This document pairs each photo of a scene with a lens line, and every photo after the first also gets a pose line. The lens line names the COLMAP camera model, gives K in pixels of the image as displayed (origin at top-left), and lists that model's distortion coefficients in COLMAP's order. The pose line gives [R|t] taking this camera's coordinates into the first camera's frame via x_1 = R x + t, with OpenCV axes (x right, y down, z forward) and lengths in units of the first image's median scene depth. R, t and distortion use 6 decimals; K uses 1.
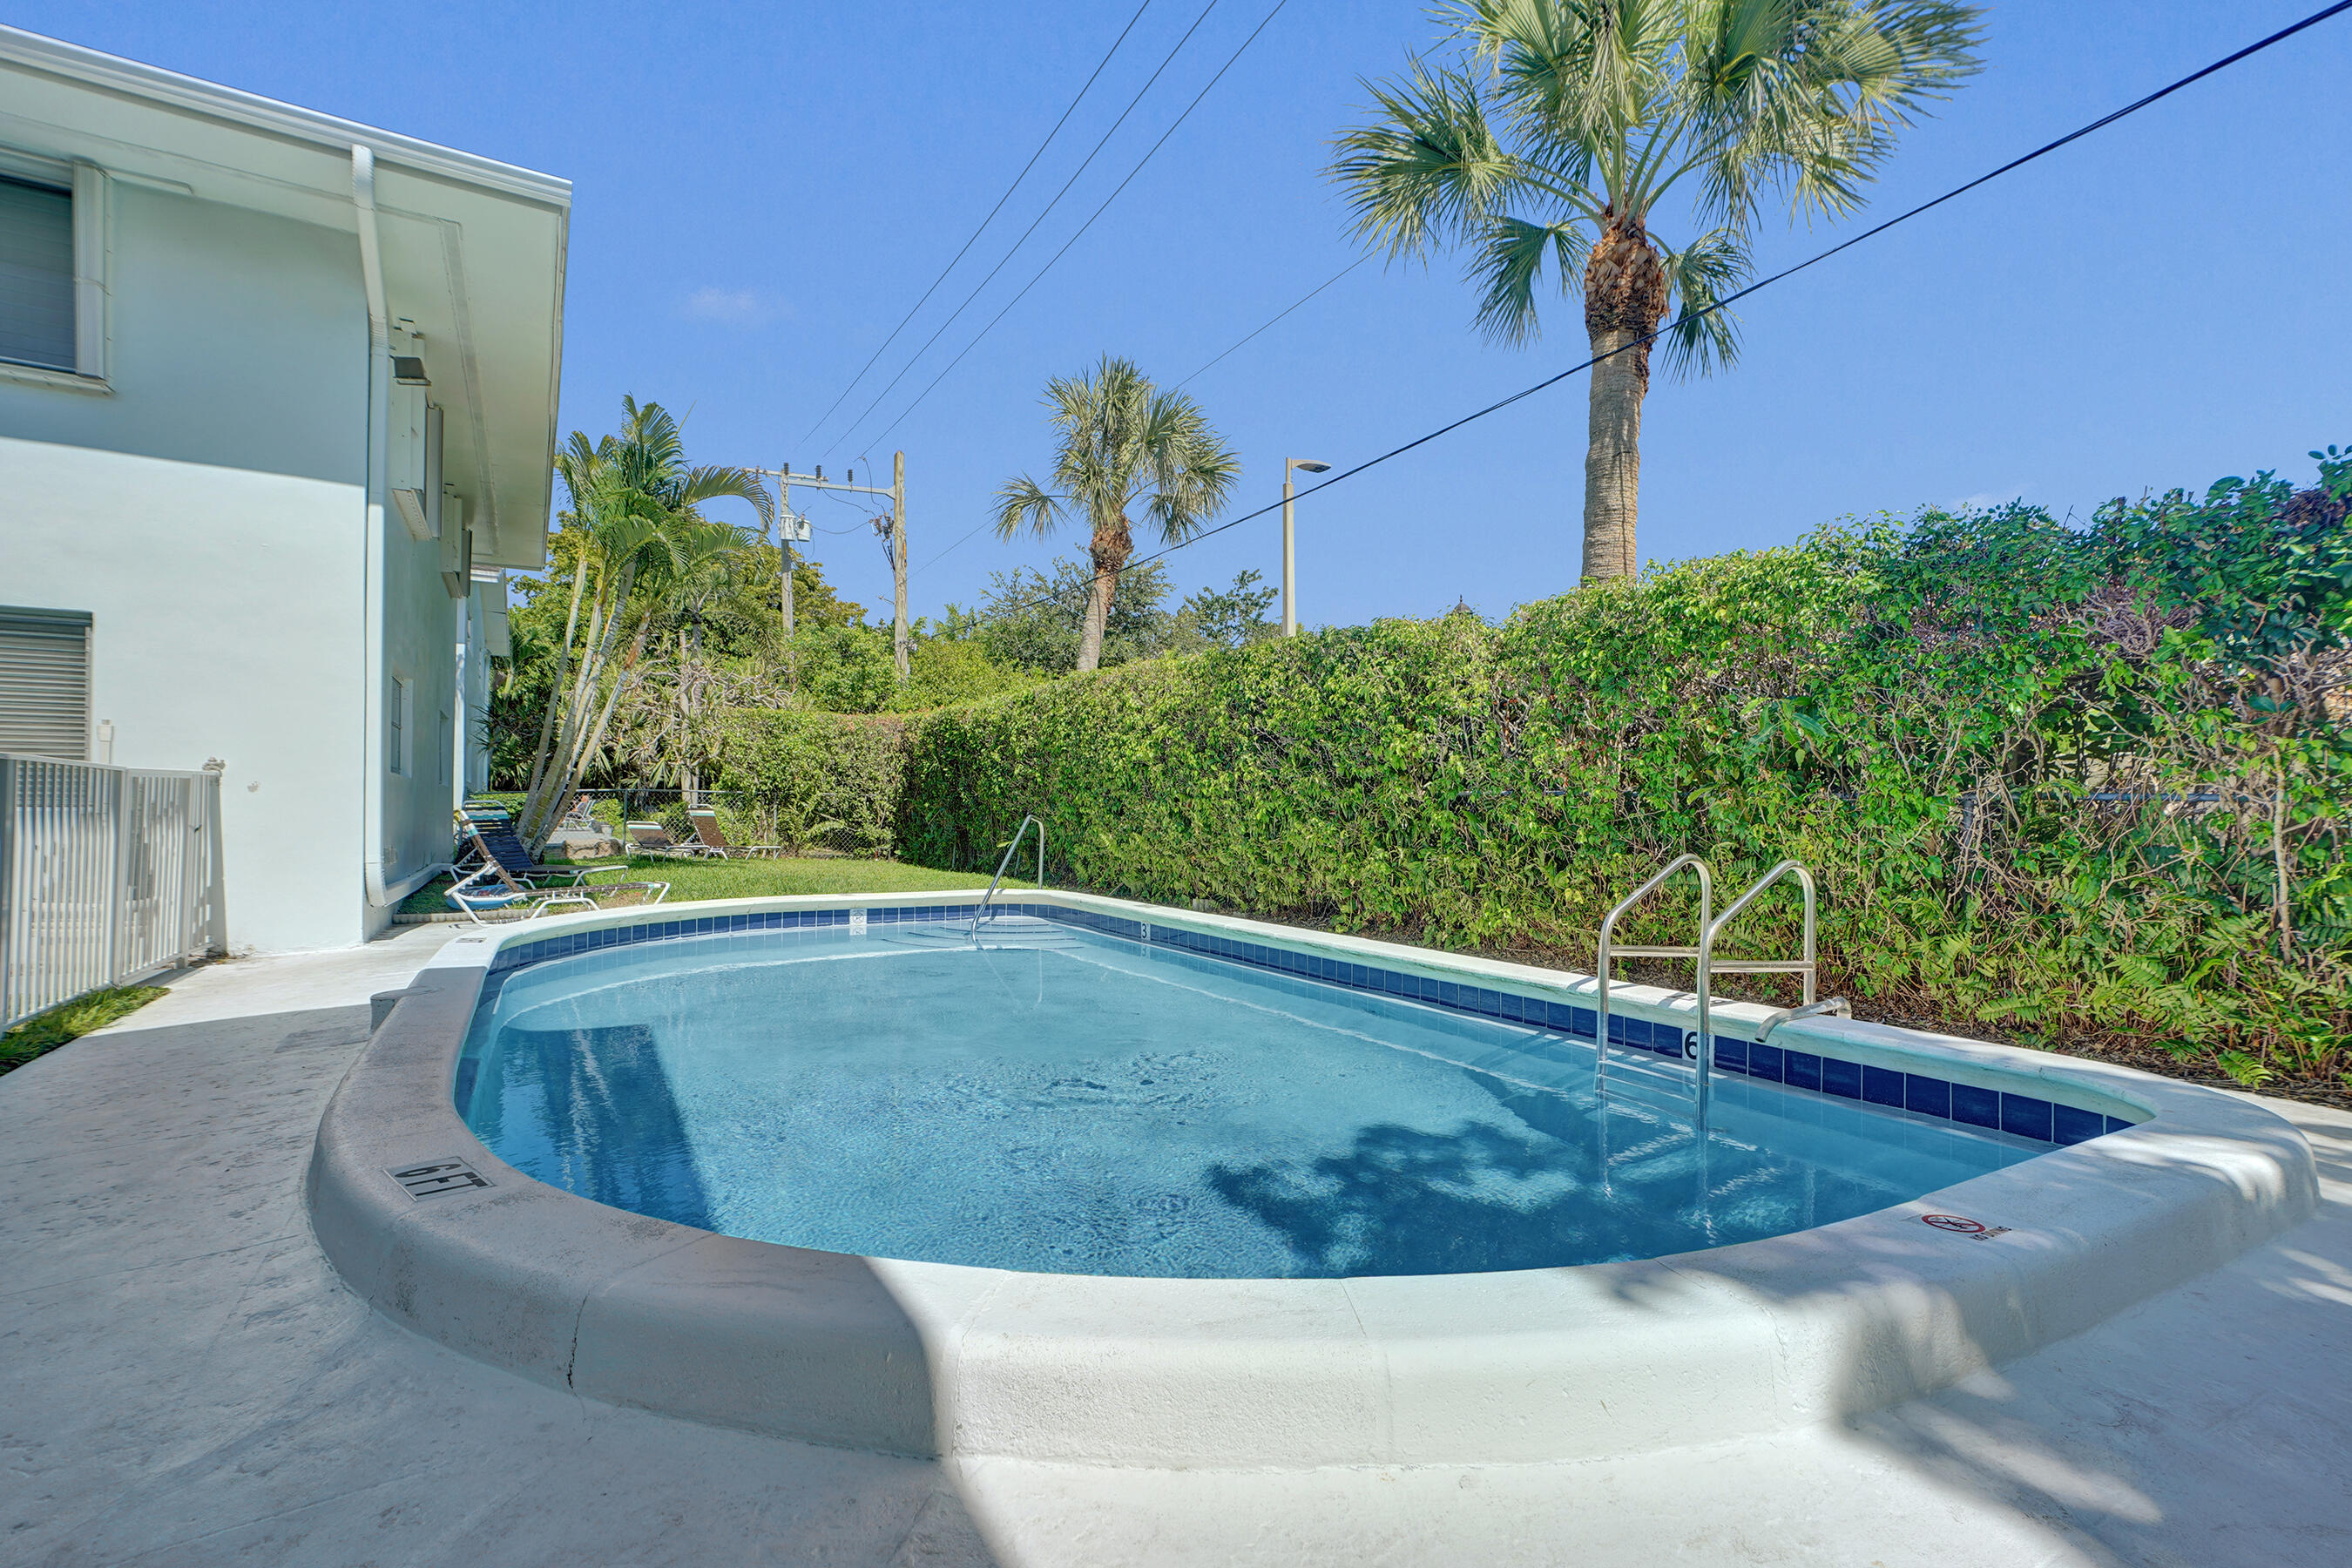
lens RADIAL K [[1062.5, 0, 1180.5], [0, 1062.5, 796.3], [0, 0, 1]] dist [-0.001854, 0.000081]
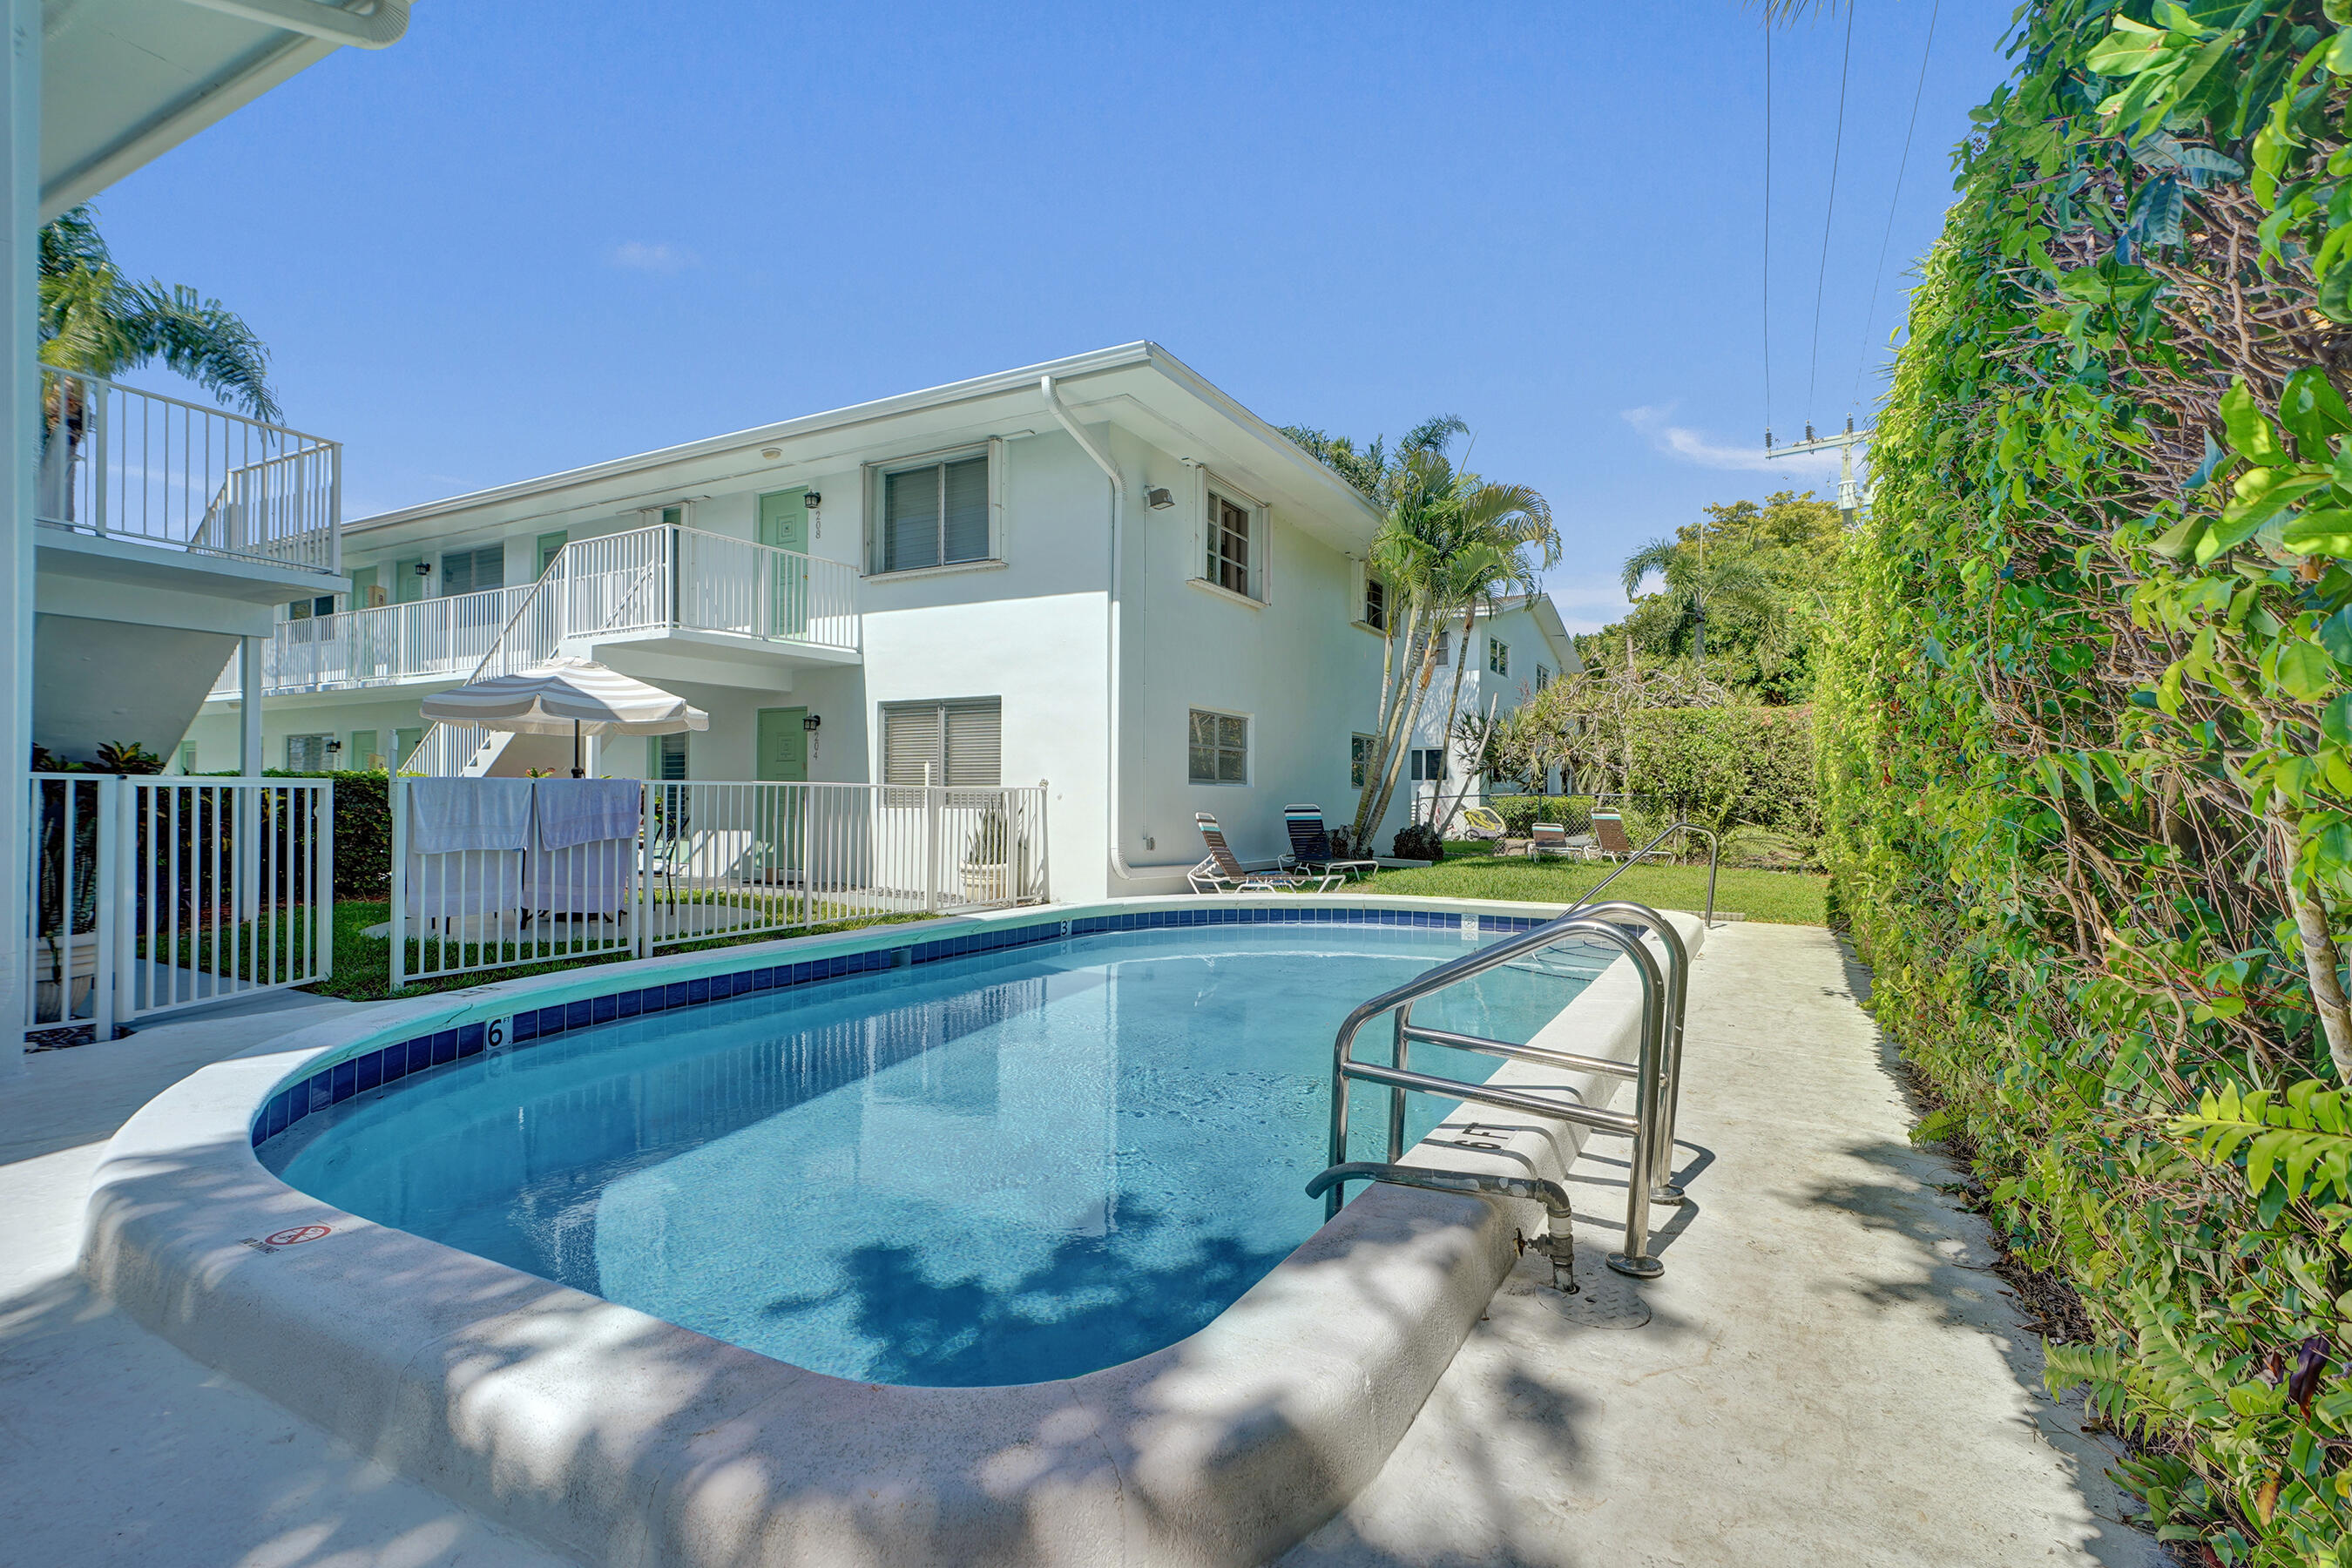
lens RADIAL K [[1062.5, 0, 1180.5], [0, 1062.5, 796.3], [0, 0, 1]] dist [-0.001854, 0.000081]
pose [[0.489529, -0.005877, -0.871967, 0.436617], [0.003949, 0.999982, -0.004523, -0.000796], [0.871978, -0.001229, 0.489543, 0.282979]]
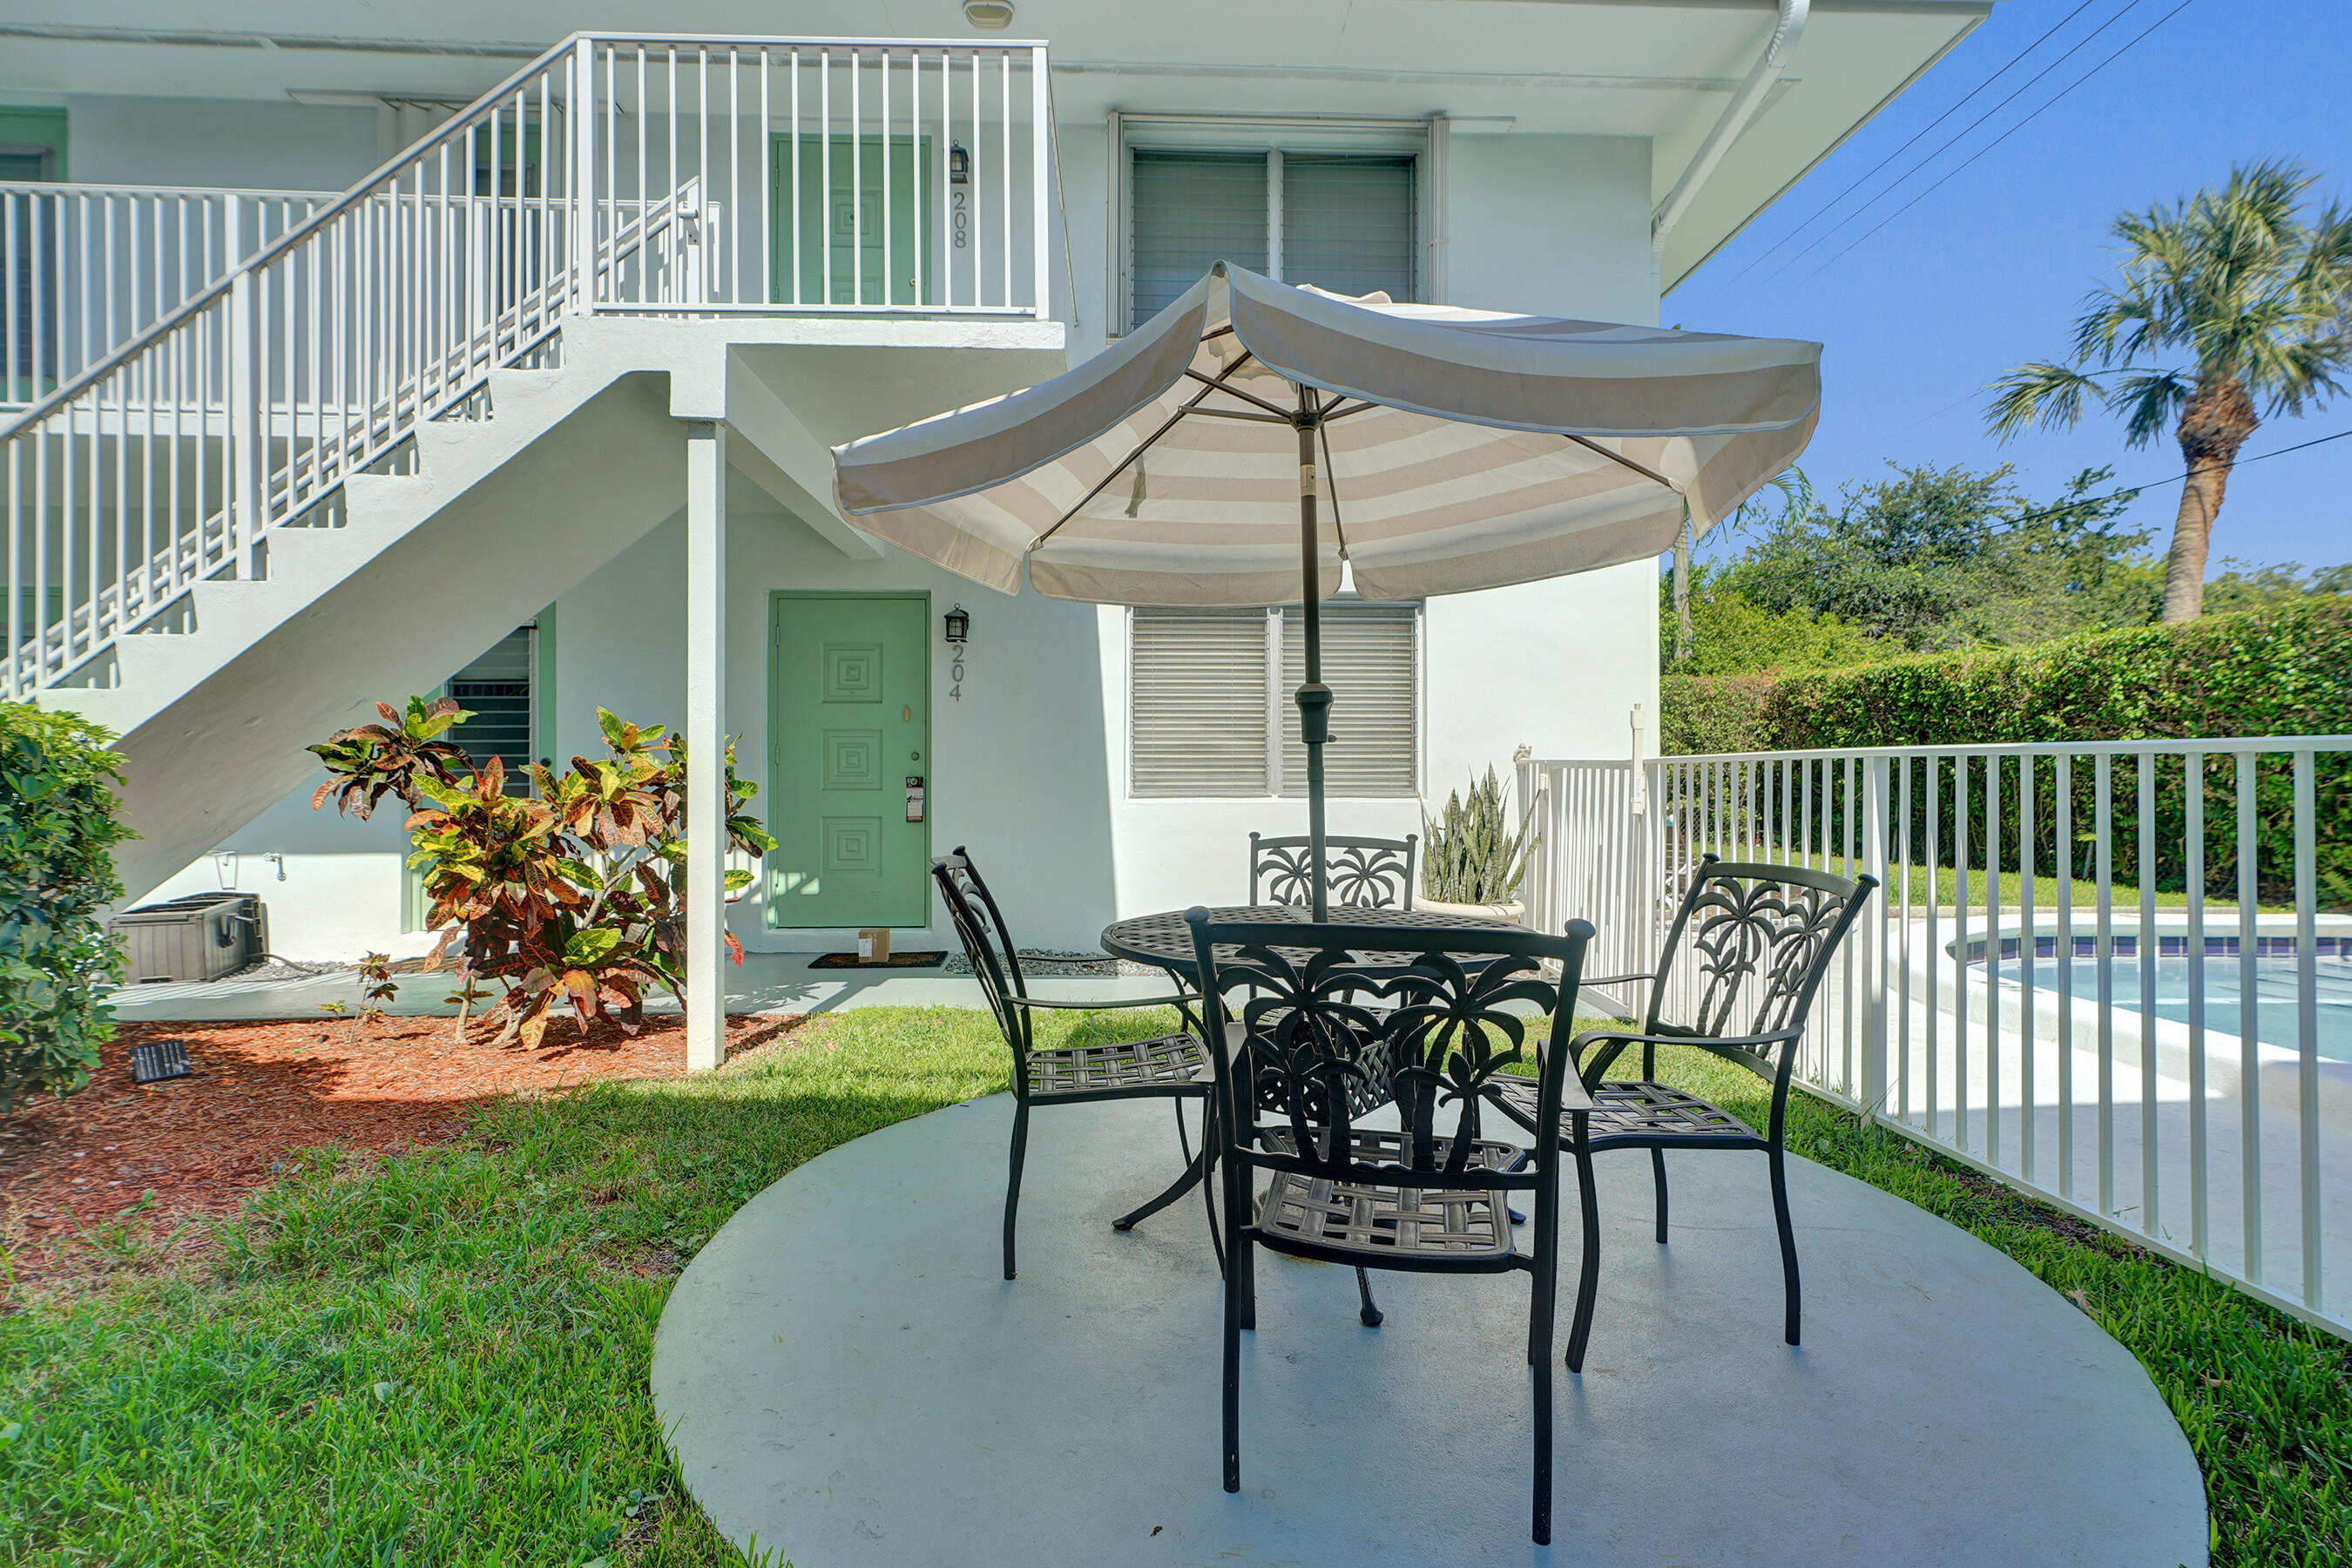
lens RADIAL K [[1062.5, 0, 1180.5], [0, 1062.5, 796.3], [0, 0, 1]] dist [-0.001854, 0.000081]
pose [[0.882563, 0.000618, -0.470195, -0.524698], [0.012782, 0.999598, 0.025306, -0.012003], [0.470021, -0.028344, 0.882200, 0.022228]]
